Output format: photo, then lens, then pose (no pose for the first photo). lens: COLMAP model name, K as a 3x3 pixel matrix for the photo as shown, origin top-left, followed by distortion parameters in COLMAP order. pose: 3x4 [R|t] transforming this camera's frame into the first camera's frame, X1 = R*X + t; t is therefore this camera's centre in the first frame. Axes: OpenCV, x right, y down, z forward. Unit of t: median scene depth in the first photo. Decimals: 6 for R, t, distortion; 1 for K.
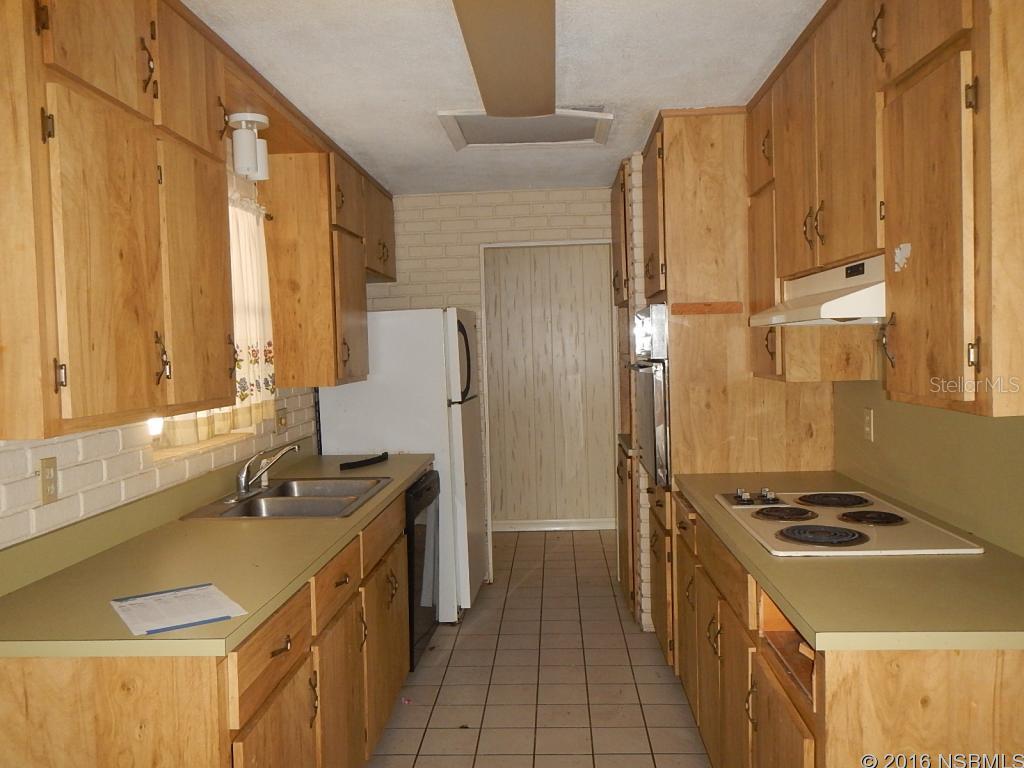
lens RADIAL K [[852.6, 0, 512.0], [0, 852.6, 384.0], [0, 0, 1]] dist [0.001754, 0.006339]
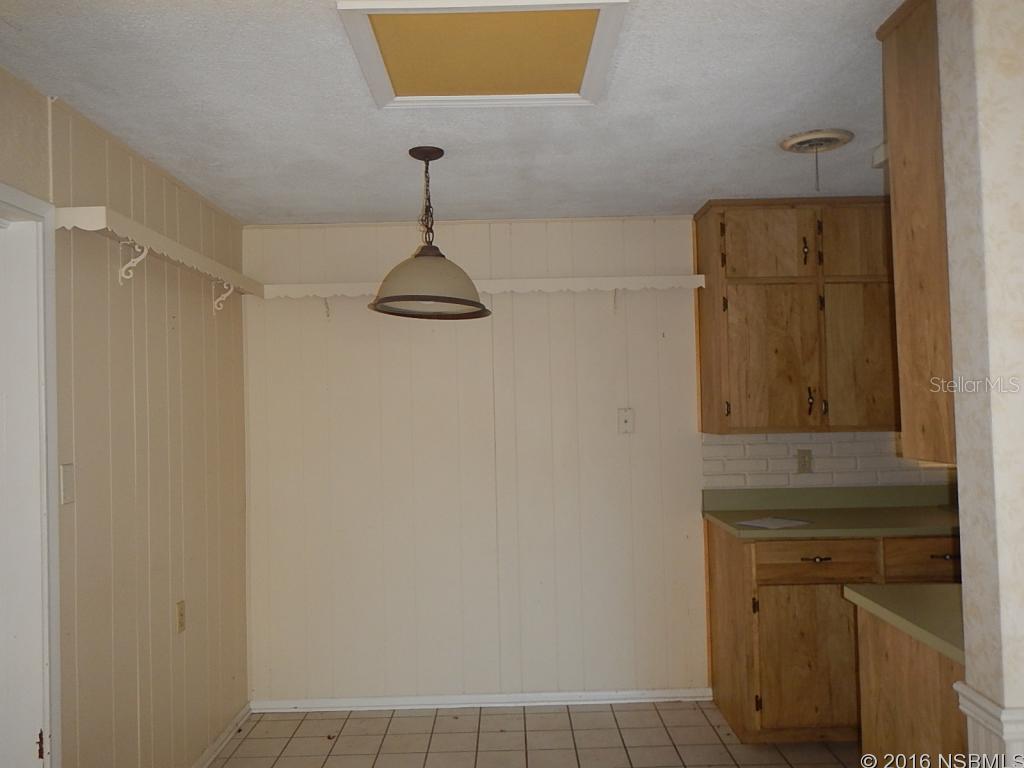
lens RADIAL K [[852.6, 0, 512.0], [0, 852.6, 384.0], [0, 0, 1]] dist [0.001754, 0.006339]
pose [[0.060891, 0.003343, -0.998139, 0.928041], [-0.023788, 0.999715, 0.001897, -0.035565], [0.997861, 0.023628, 0.060953, 0.136544]]
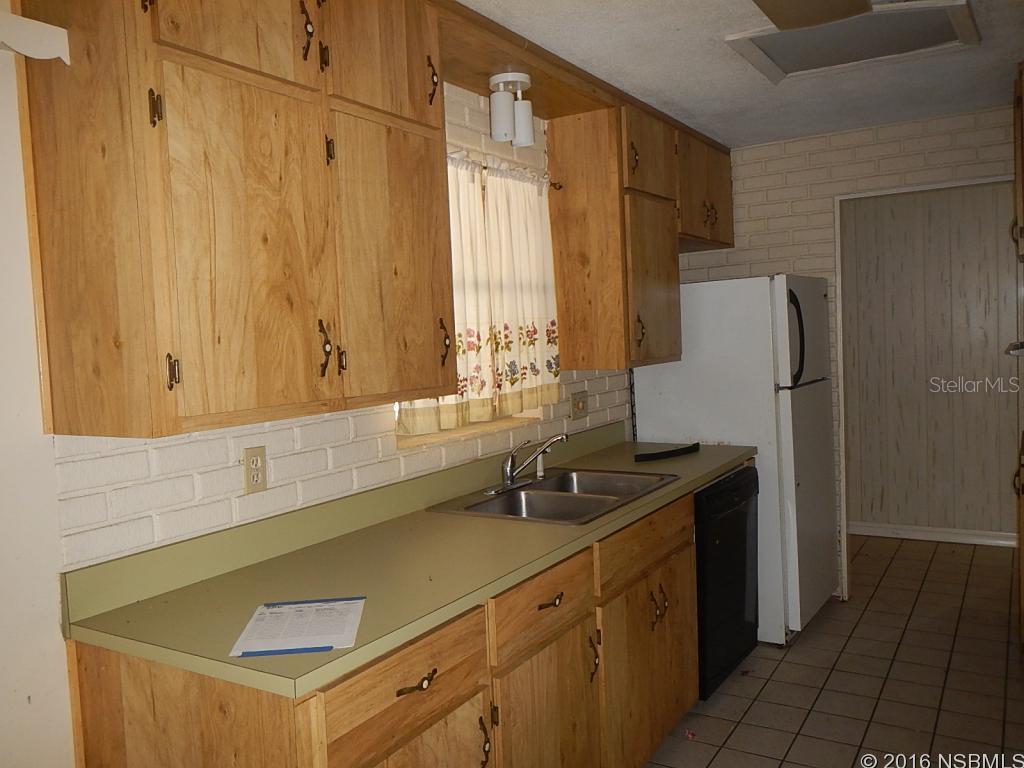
lens RADIAL K [[852.6, 0, 512.0], [0, 852.6, 384.0], [0, 0, 1]] dist [0.001754, 0.006339]
pose [[0.880328, 0.019582, -0.473962, 0.131983], [-0.002564, 0.999329, 0.036525, -0.016527], [0.474359, -0.030939, 0.879788, 0.178390]]
